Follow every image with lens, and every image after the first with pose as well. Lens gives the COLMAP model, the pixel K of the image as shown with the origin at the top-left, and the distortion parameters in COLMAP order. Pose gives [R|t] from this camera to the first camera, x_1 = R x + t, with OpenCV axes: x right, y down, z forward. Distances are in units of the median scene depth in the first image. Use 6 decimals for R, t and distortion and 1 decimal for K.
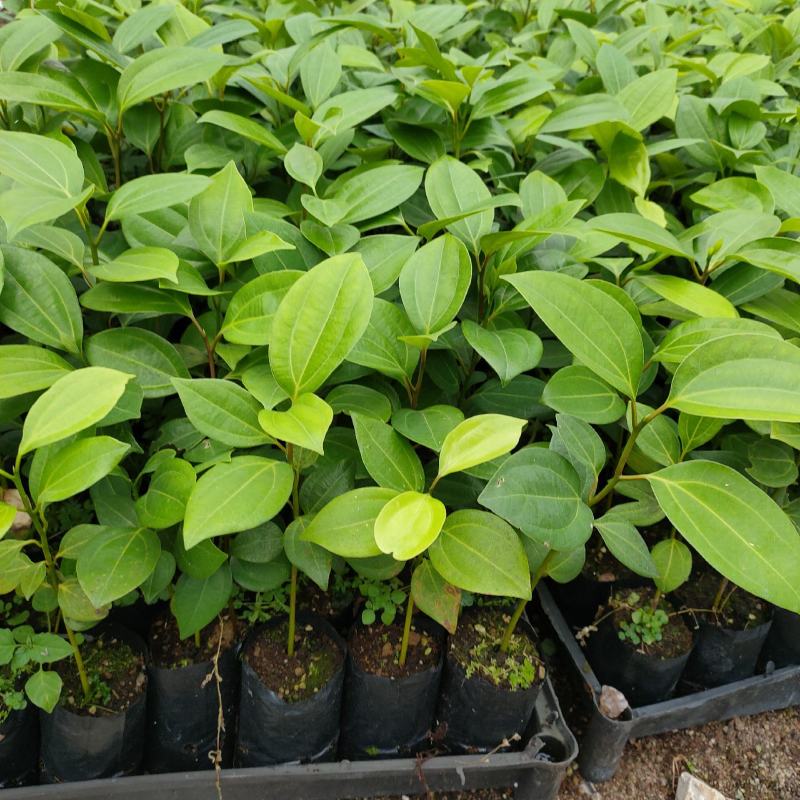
lens RADIAL K [[814.1, 0, 371.5], [0, 814.1, 399.9], [0, 0, 1]] dist [0.016506, -0.023526]
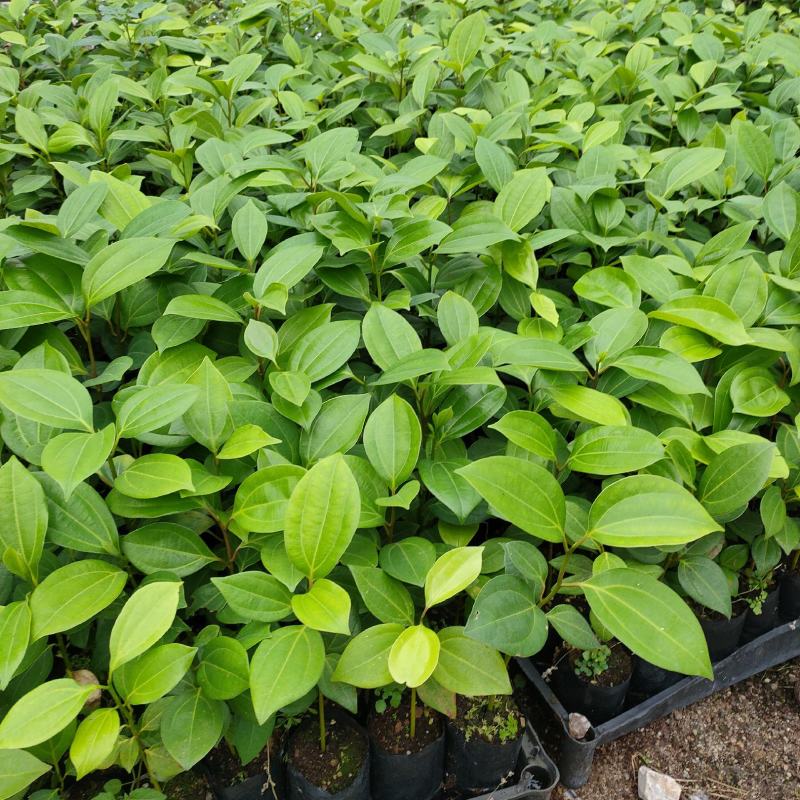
lens RADIAL K [[814.1, 0, 371.5], [0, 814.1, 399.9], [0, 0, 1]] dist [0.016506, -0.023526]
pose [[0.981397, -0.165371, 0.097529, -0.060641], [0.162760, 0.986073, 0.034202, -0.235004], [-0.101827, -0.017692, 0.994645, -0.220862]]
